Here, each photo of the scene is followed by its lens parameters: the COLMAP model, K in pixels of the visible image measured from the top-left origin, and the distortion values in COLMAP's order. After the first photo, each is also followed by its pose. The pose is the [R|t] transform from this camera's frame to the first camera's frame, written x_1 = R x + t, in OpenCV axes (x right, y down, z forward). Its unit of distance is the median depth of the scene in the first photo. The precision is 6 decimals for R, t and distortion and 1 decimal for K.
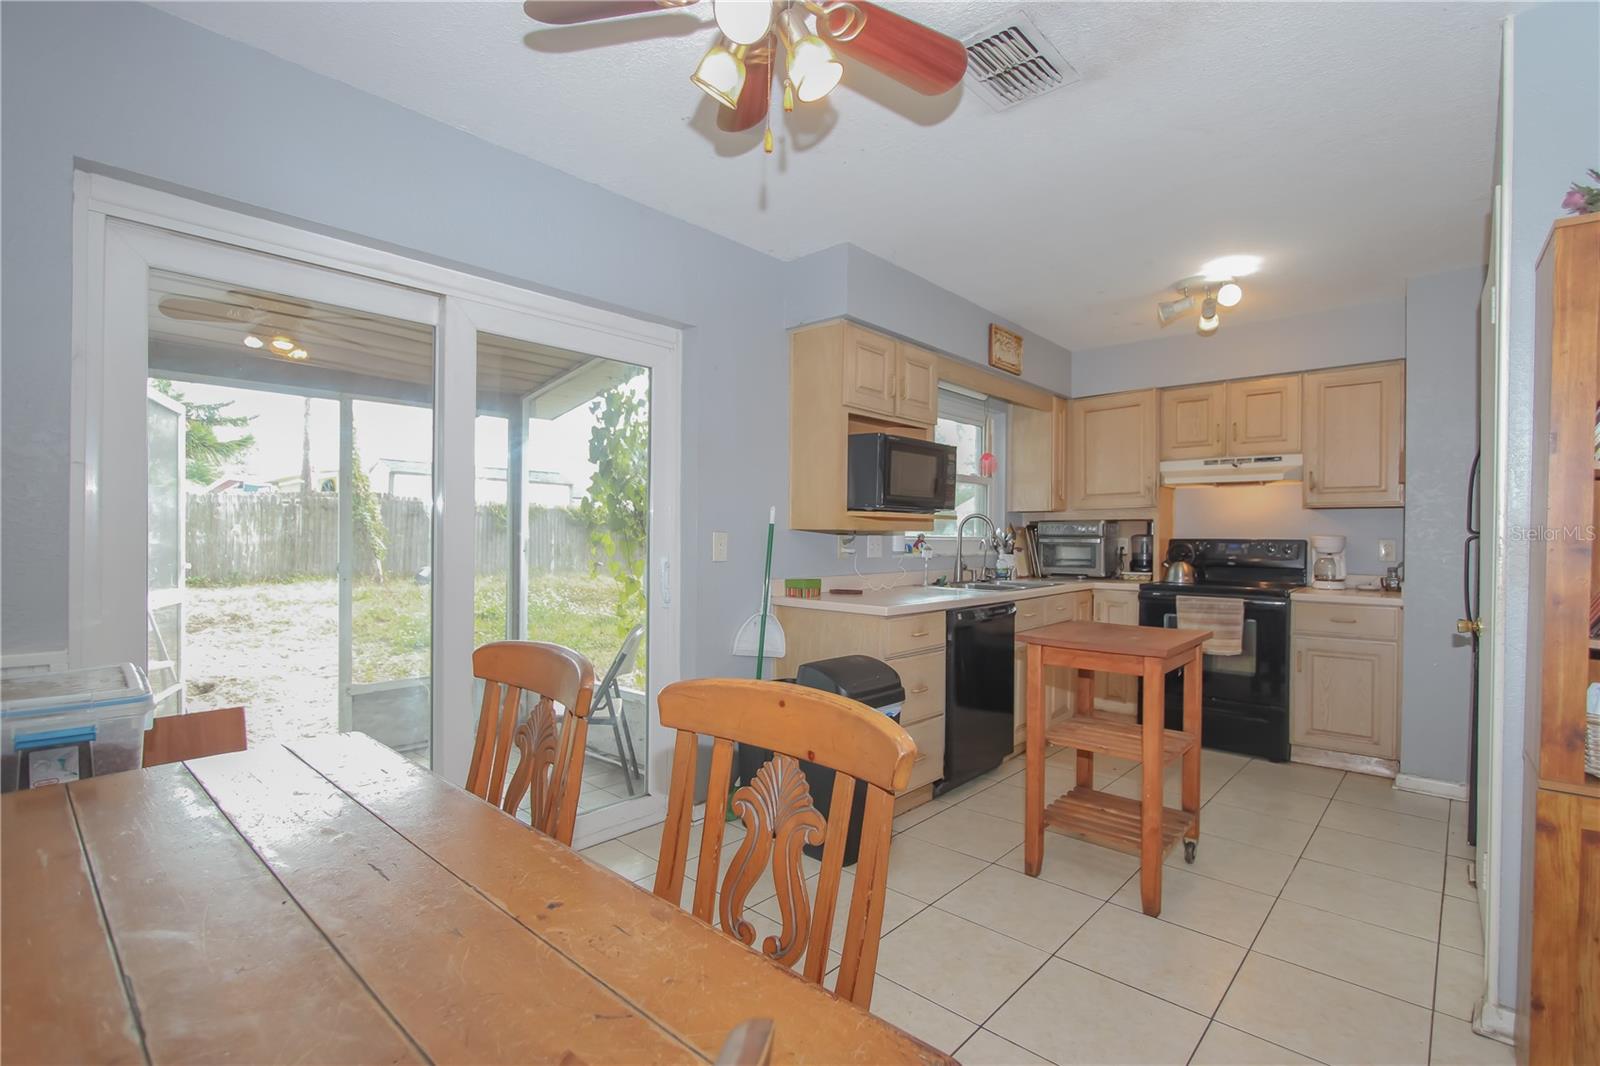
lens RADIAL K [[743.0, 0, 802.6], [0, 743.0, 539.5], [0, 0, 1]] dist [-0.002838, -0.000414]
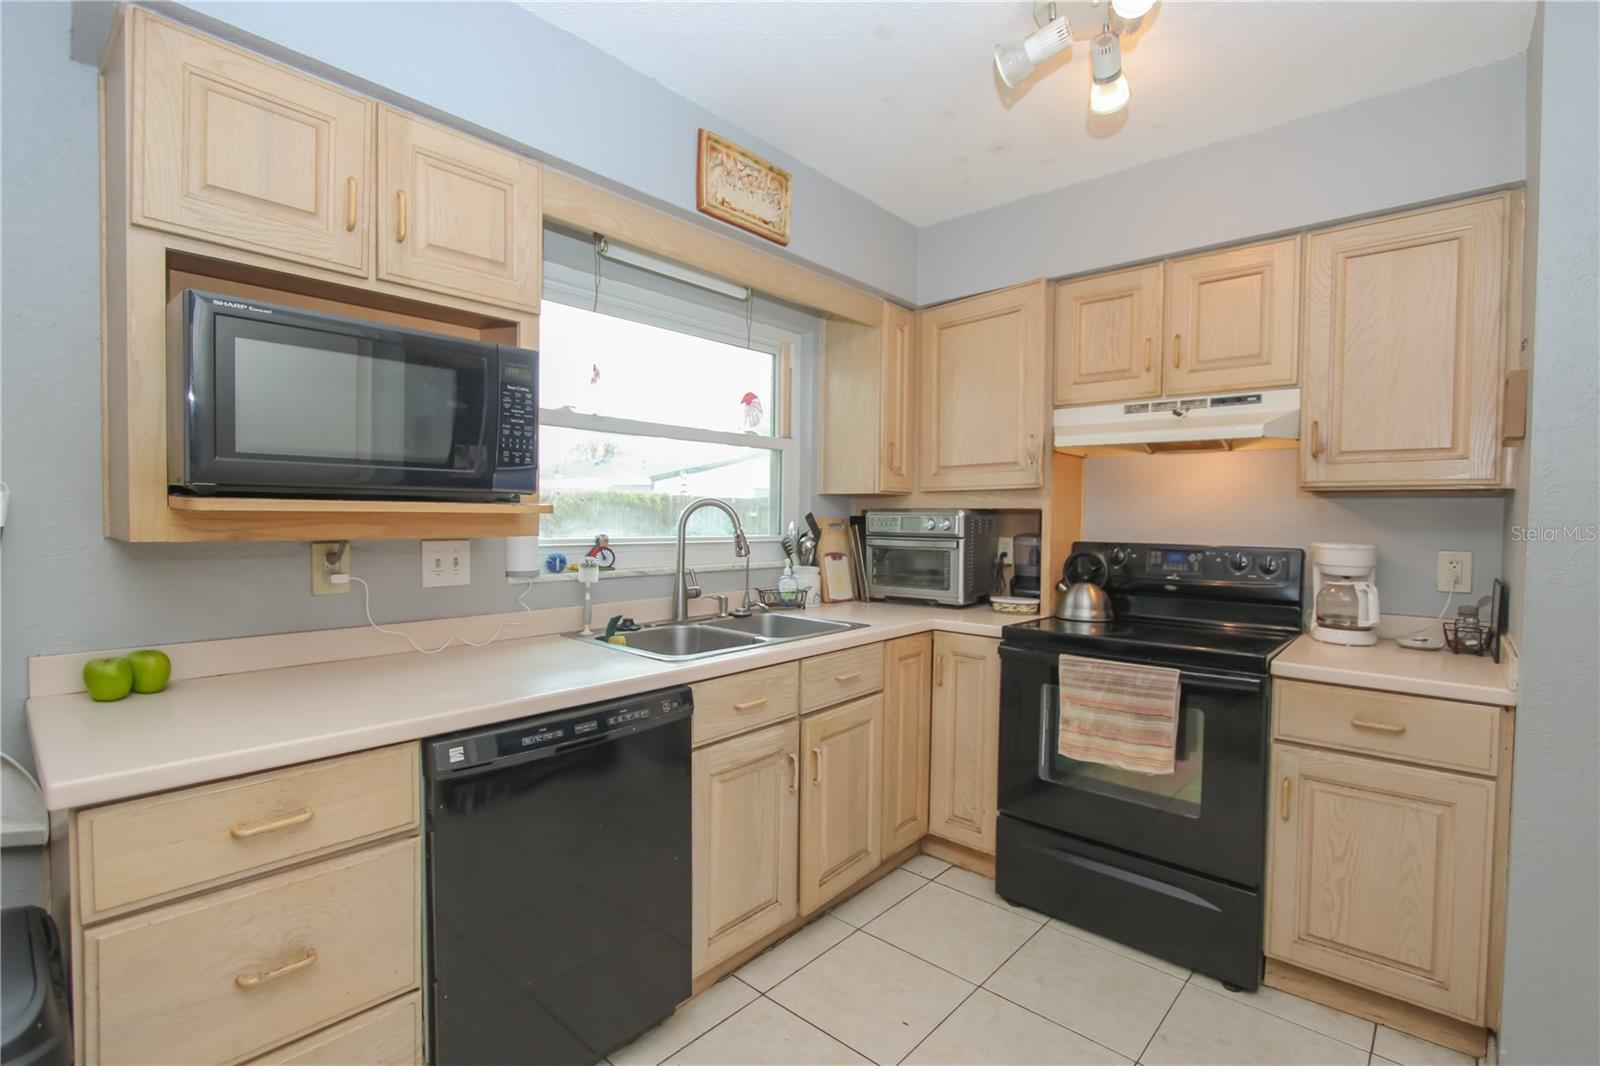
lens RADIAL K [[743.0, 0, 802.0], [0, 743.0, 535.3], [0, 0, 1]] dist [-0.002838, -0.000414]
pose [[0.999972, 0.004580, 0.005990, 0.304859], [-0.004713, 0.999738, 0.022379, -0.020179], [-0.005886, -0.022407, 0.999732, 0.454396]]
